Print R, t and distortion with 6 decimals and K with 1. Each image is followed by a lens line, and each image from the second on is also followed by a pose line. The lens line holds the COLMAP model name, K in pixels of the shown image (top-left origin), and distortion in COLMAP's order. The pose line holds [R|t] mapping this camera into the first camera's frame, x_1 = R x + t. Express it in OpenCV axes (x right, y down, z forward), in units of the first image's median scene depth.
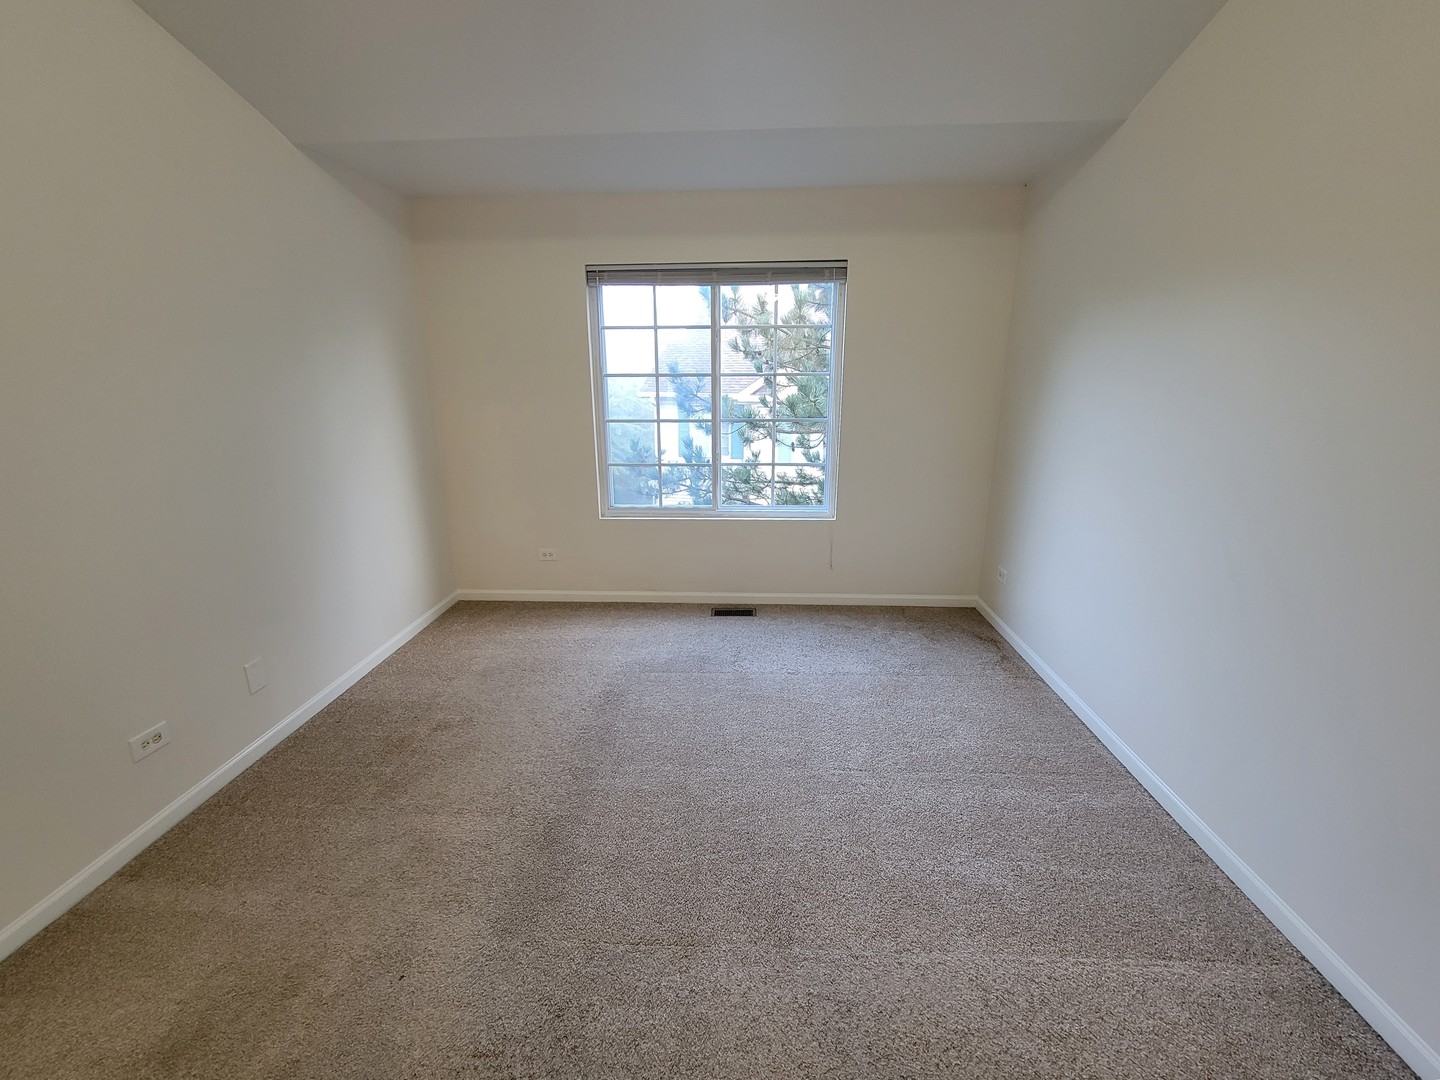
lens RADIAL K [[605.5, 0, 717.7], [0, 605.5, 539.7], [0, 0, 1]] dist [0.001328, 0.000238]
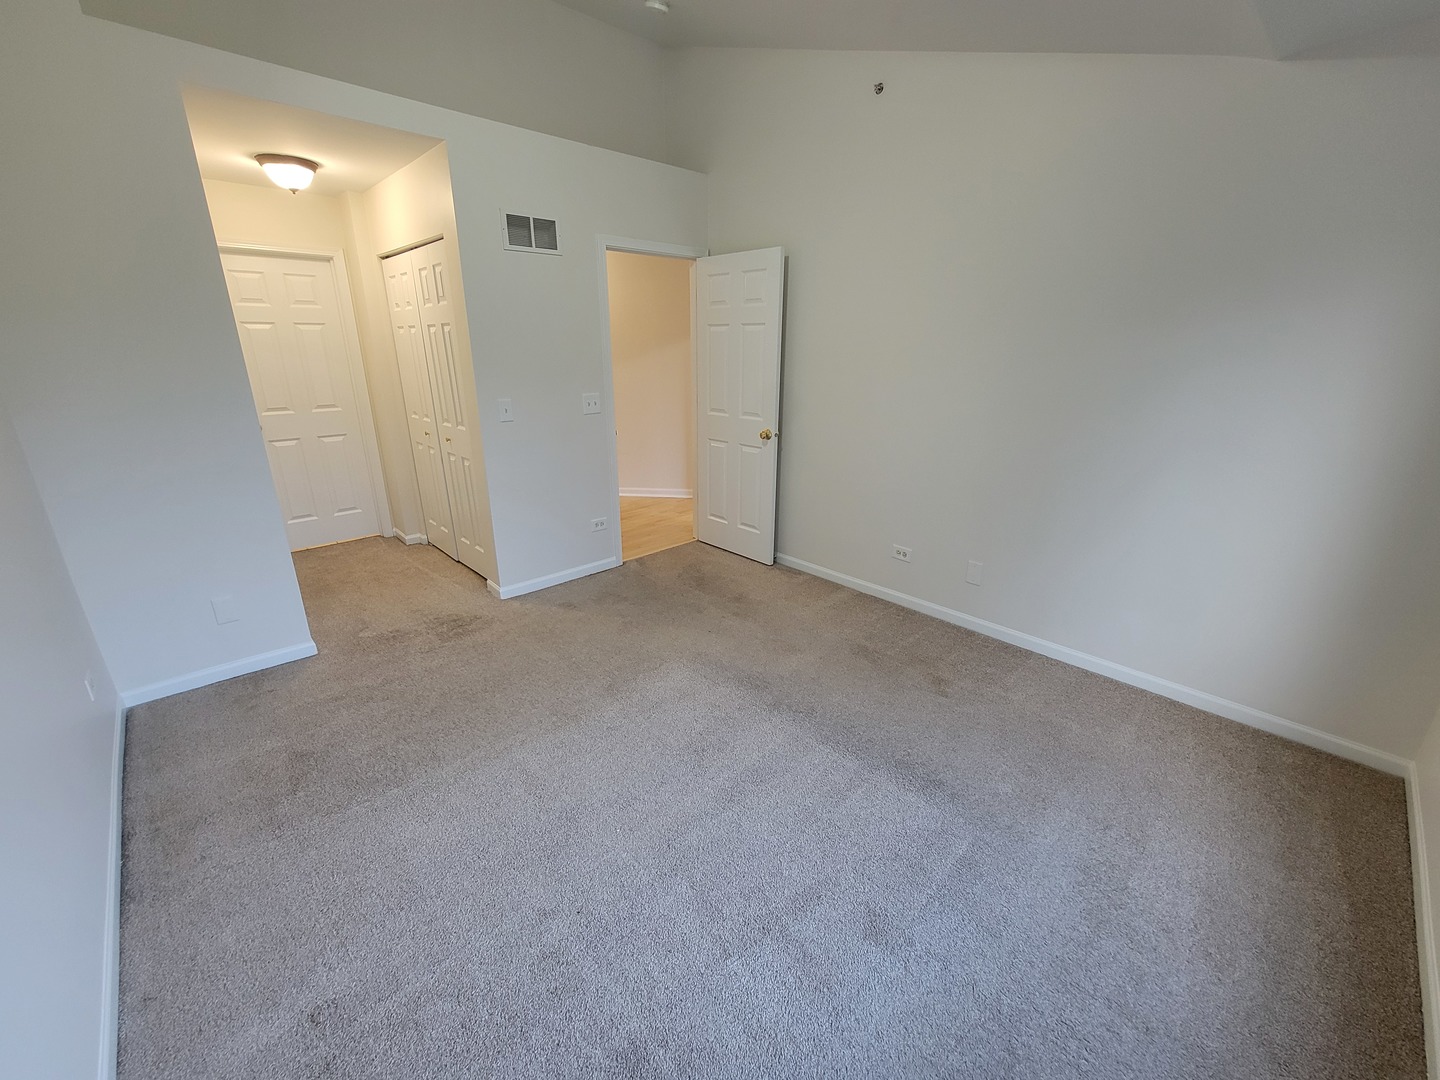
lens RADIAL K [[590.3, 0, 716.6], [0, 590.3, 541.1], [0, 0, 1]] dist [-0.000022, -0.000002]
pose [[-0.688322, 0.239634, -0.684682, 0.348763], [-0.193311, 0.849134, 0.491531, -0.251037], [0.699174, 0.470688, -0.538153, 0.850828]]
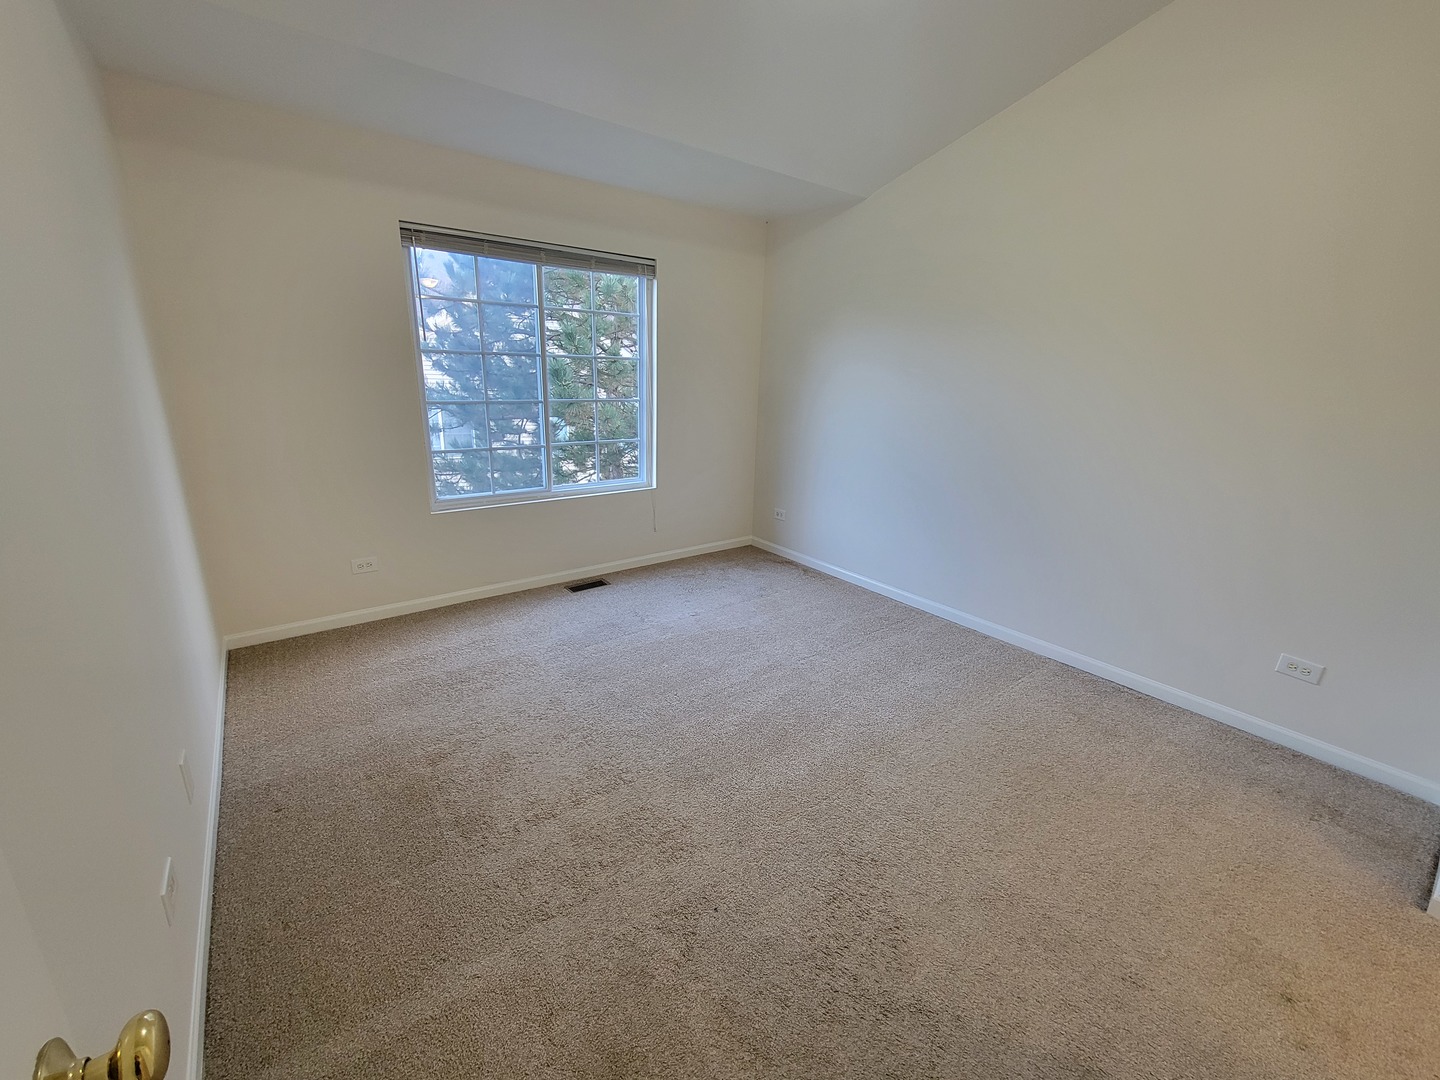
lens RADIAL K [[590.3, 0, 716.6], [0, 590.3, 541.1], [0, 0, 1]] dist [-0.000022, -0.000002]
pose [[0.759097, -0.155653, 0.632095, -0.460548], [0.141833, 0.987212, 0.072770, 0.001602], [-0.635339, 0.034412, 0.771466, 0.074139]]
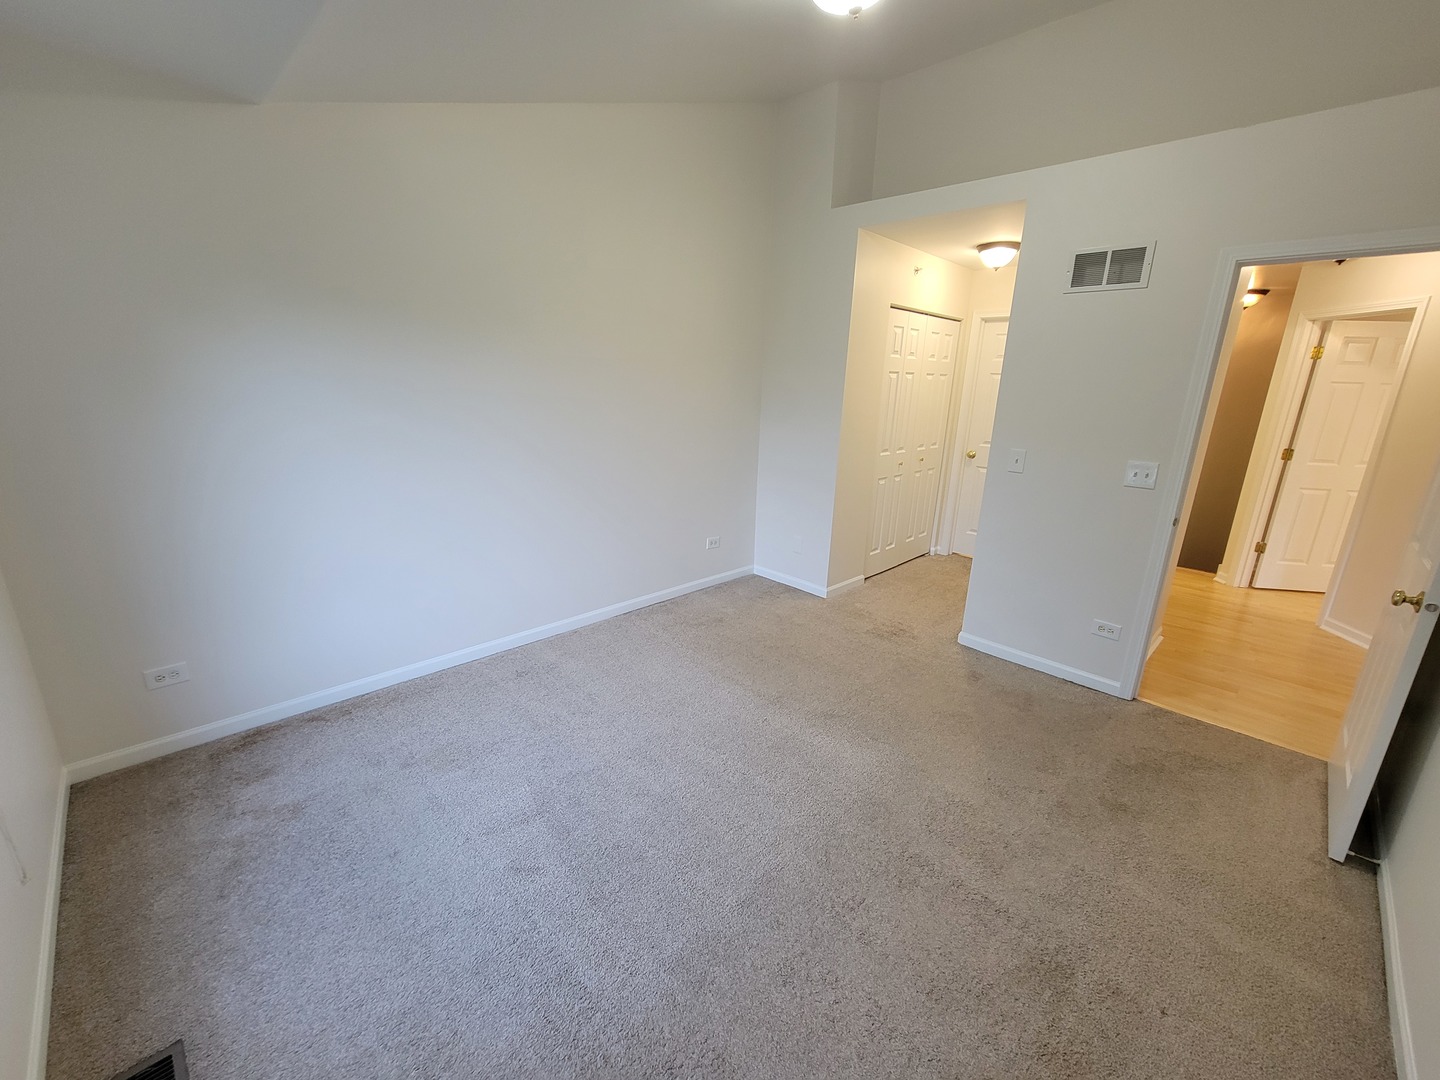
lens RADIAL K [[590.3, 0, 716.6], [0, 590.3, 541.1], [0, 0, 1]] dist [-0.000022, -0.000002]
pose [[-0.745142, -0.193640, 0.638174, -0.365283], [0.155161, 0.880323, 0.448283, -0.264766], [-0.648605, 0.433054, -0.625920, 0.917626]]
